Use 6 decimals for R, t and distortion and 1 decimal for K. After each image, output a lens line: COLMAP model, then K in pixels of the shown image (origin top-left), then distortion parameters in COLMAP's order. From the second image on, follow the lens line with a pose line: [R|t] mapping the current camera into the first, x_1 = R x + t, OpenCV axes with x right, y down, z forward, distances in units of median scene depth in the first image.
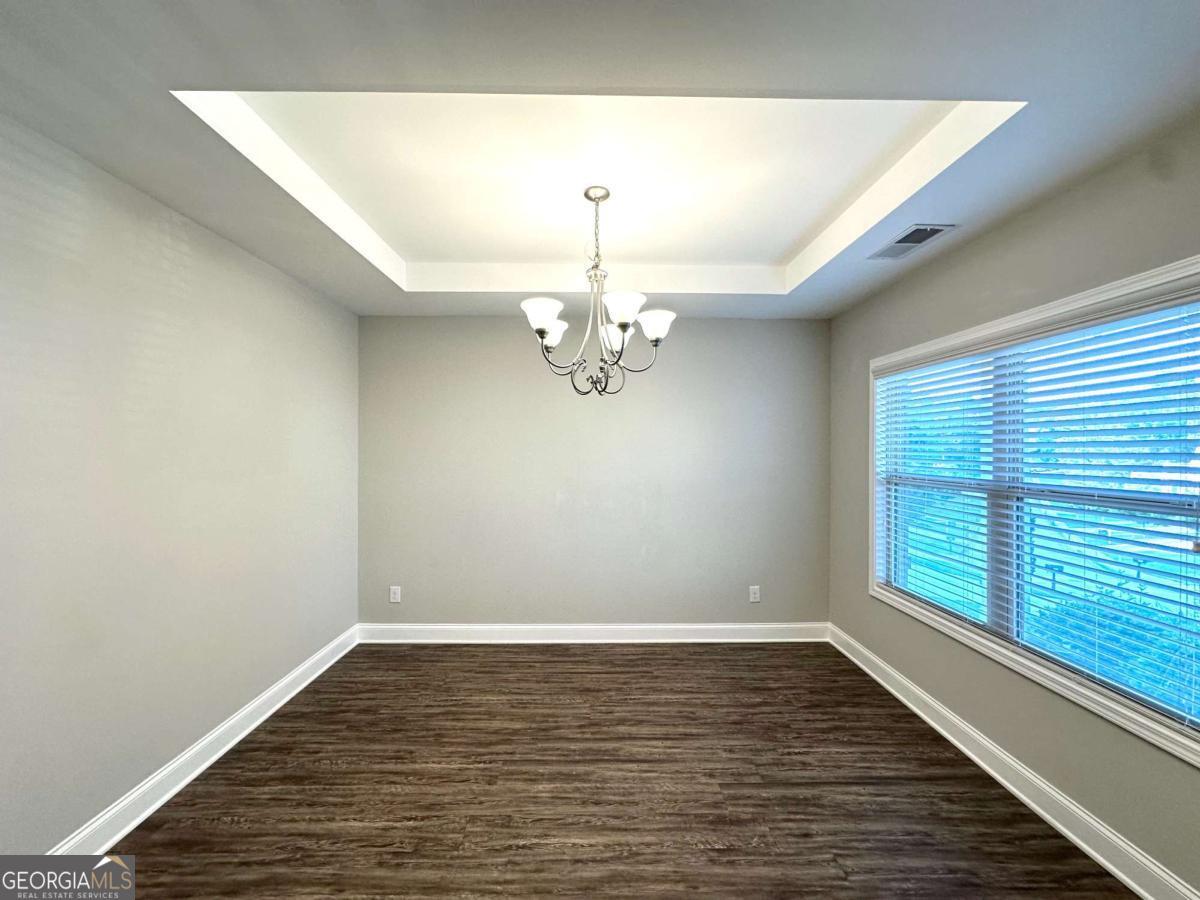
lens RADIAL K [[477.4, 0, 600.0], [0, 477.4, 450.0], [0, 0, 1]] dist [-0.004093, 0.000753]
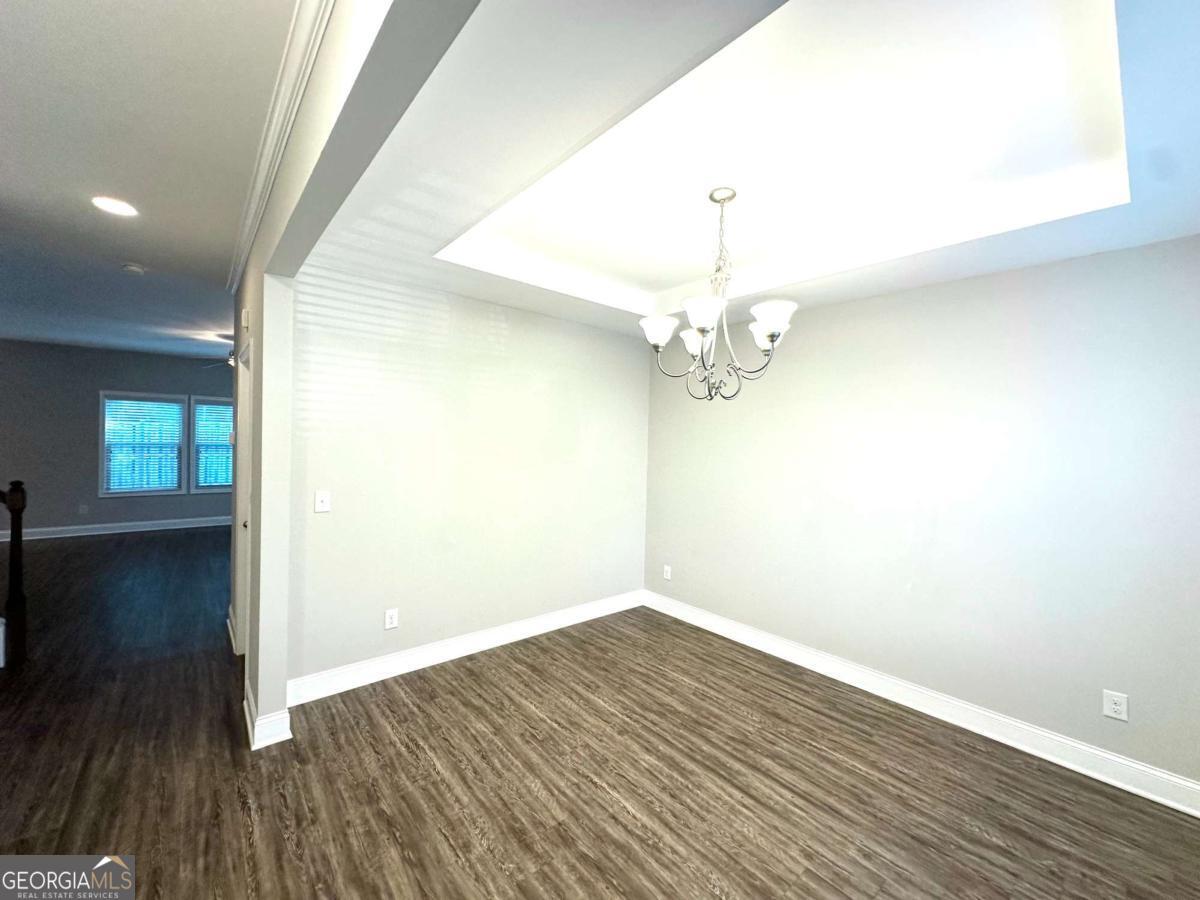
lens RADIAL K [[477.4, 0, 600.0], [0, 477.4, 450.0], [0, 0, 1]] dist [-0.004093, 0.000753]
pose [[0.640838, 0.027212, -0.767193, 0.574752], [-0.027110, 0.999550, 0.012808, -0.016933], [0.767197, 0.012590, 0.641288, 0.176874]]
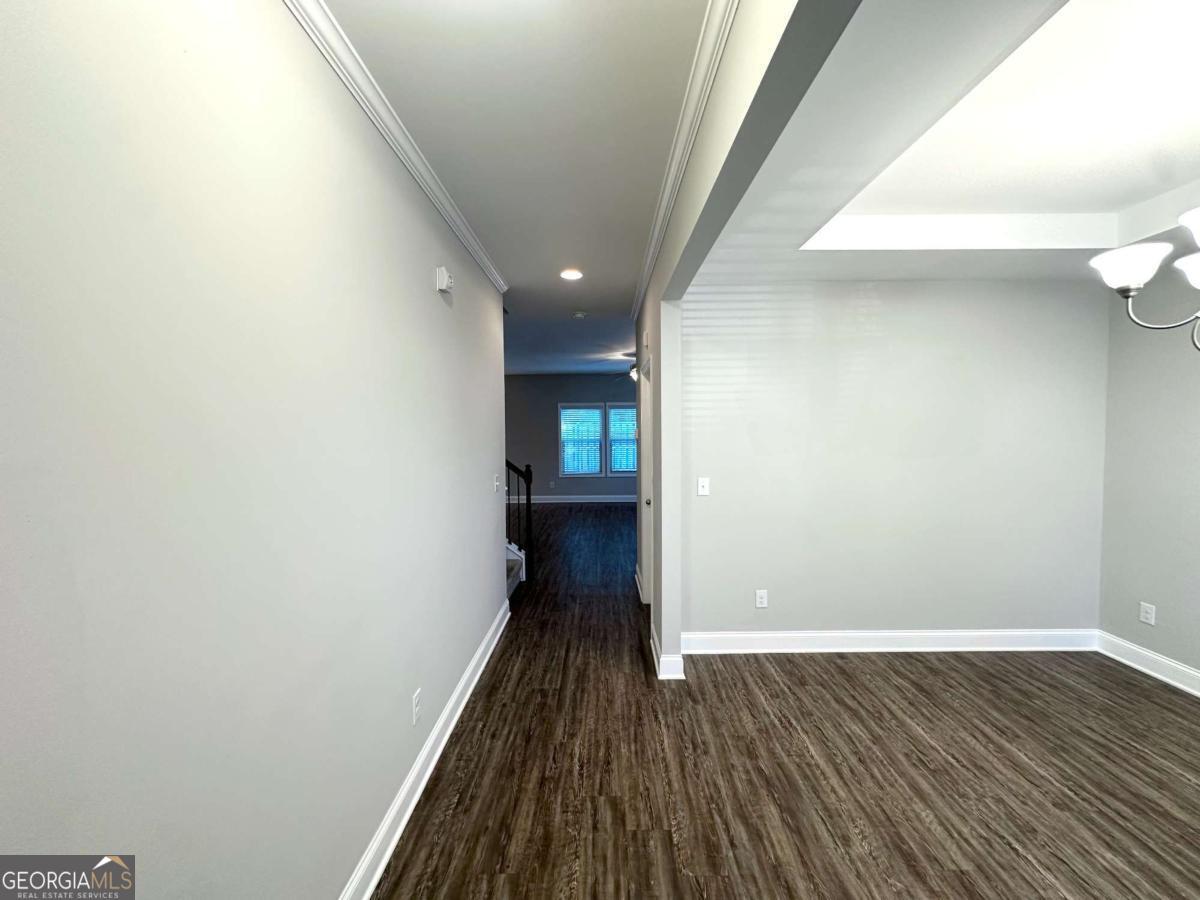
lens RADIAL K [[477.4, 0, 600.0], [0, 477.4, 450.0], [0, 0, 1]] dist [-0.004093, 0.000753]
pose [[-0.018227, 0.040449, -0.999015, 0.607979], [0.004091, 0.999176, 0.040381, -0.017613], [0.999826, -0.003351, -0.018377, 0.135209]]
